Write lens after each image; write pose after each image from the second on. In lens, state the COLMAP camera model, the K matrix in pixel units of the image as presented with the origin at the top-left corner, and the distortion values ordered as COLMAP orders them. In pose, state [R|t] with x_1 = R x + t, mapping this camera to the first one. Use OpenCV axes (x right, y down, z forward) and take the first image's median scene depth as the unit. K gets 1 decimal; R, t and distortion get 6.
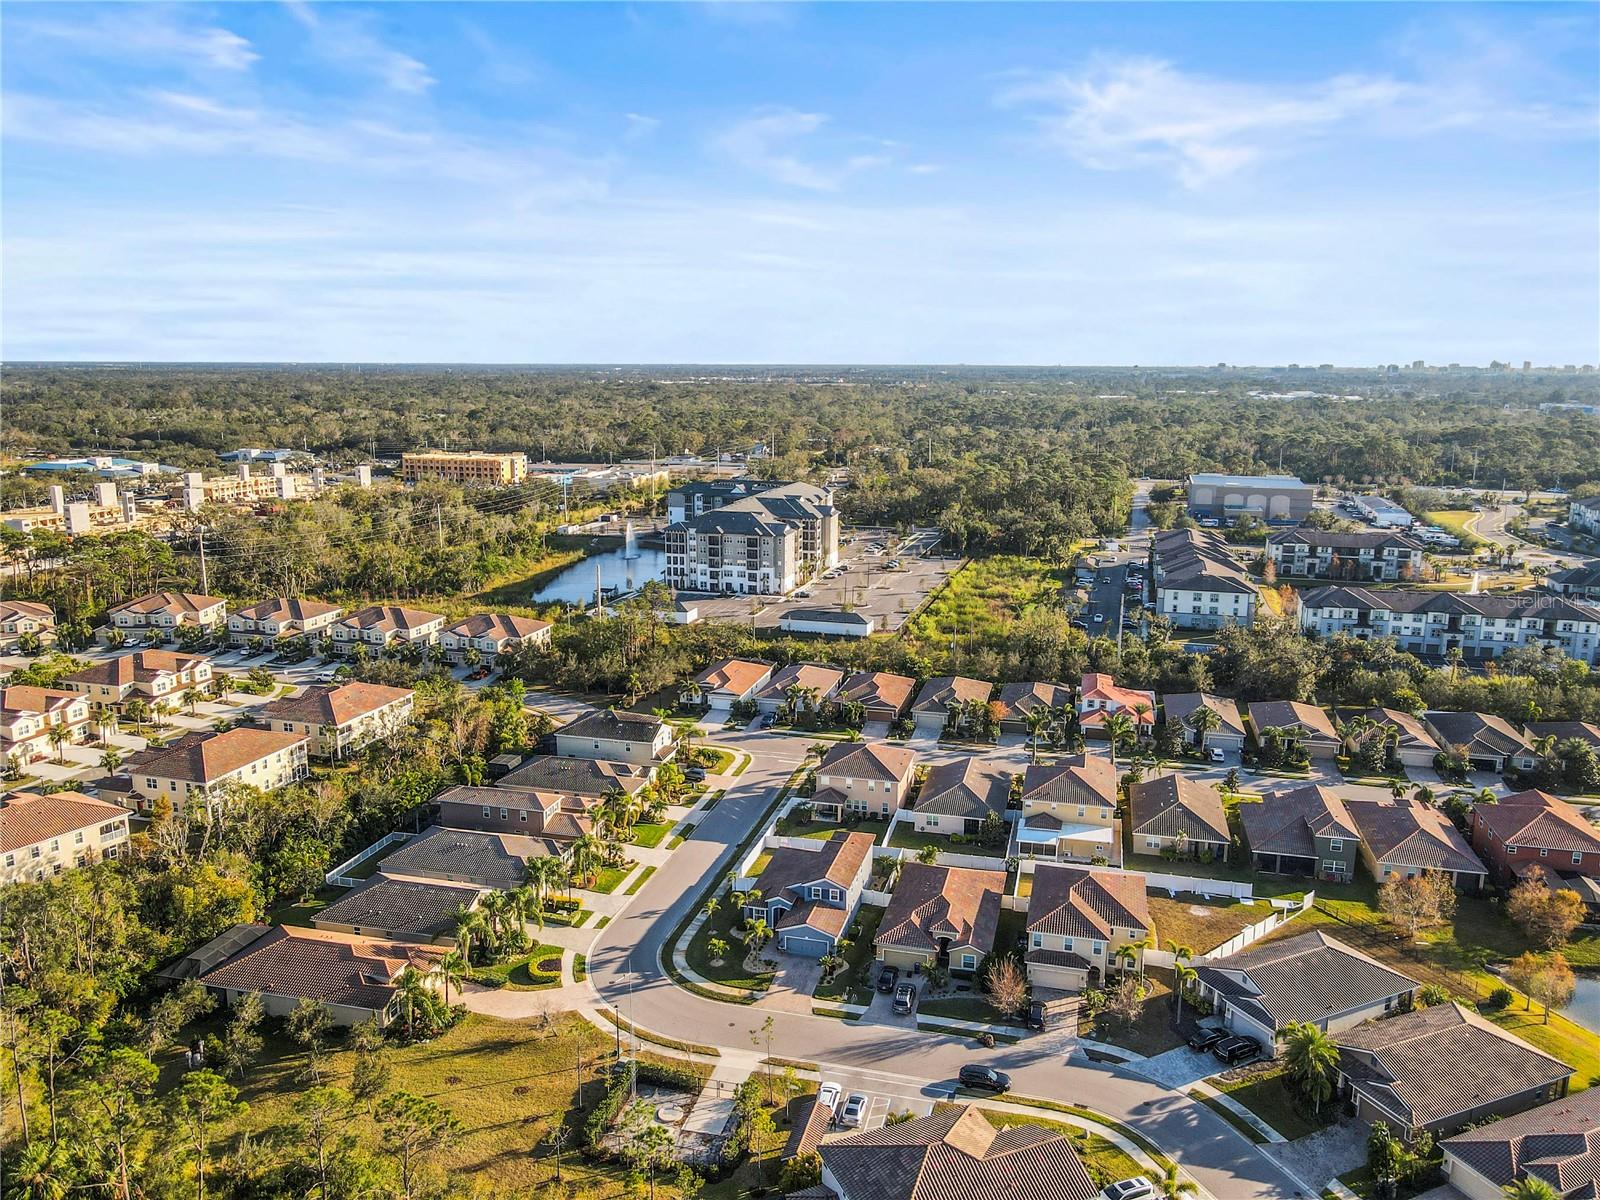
lens RADIAL K [[1175.4, 0, 798.8], [0, 1175.4, 610.7], [0, 0, 1]] dist [-0.004956, 0.037002]
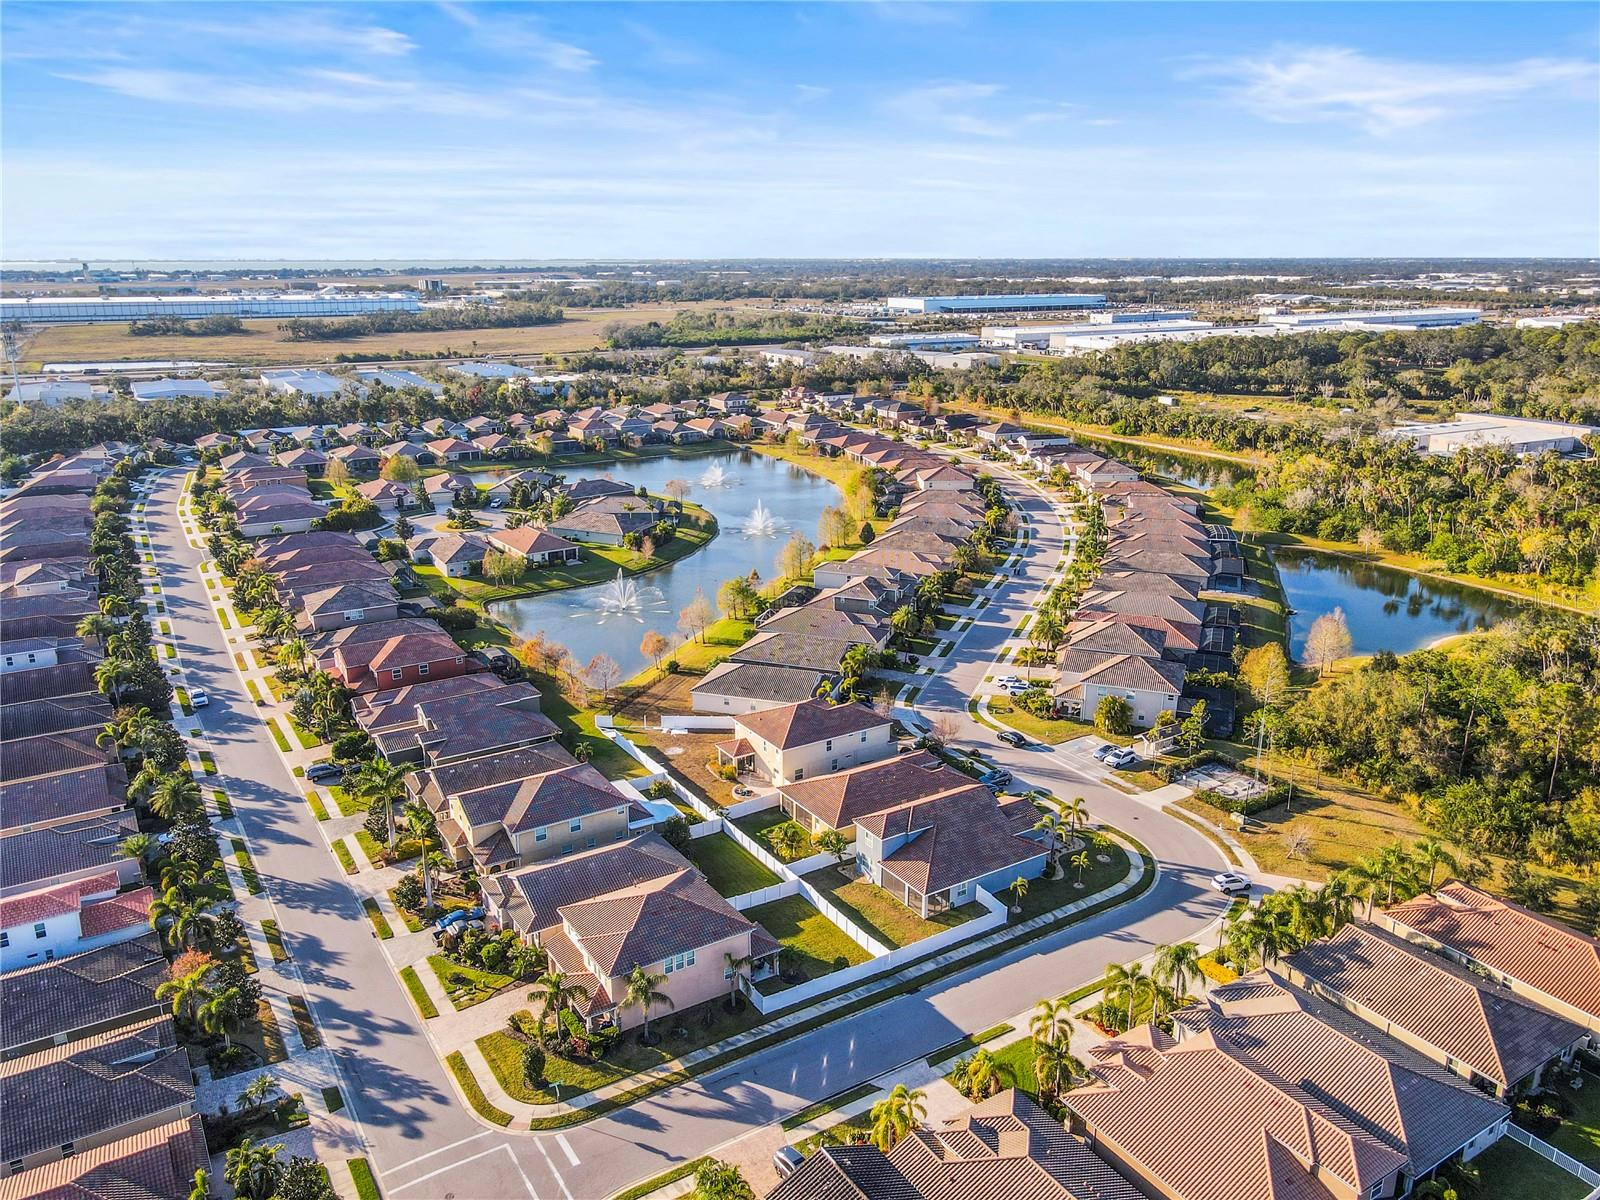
lens RADIAL K [[1175.4, 0, 798.8], [0, 1175.4, 610.7], [0, 0, 1]] dist [-0.004956, 0.037002]
pose [[-0.729973, -0.201424, 0.653122, -0.512578], [0.141044, 0.890626, 0.432310, -0.376635], [-0.668765, 0.407694, -0.621723, 1.776802]]
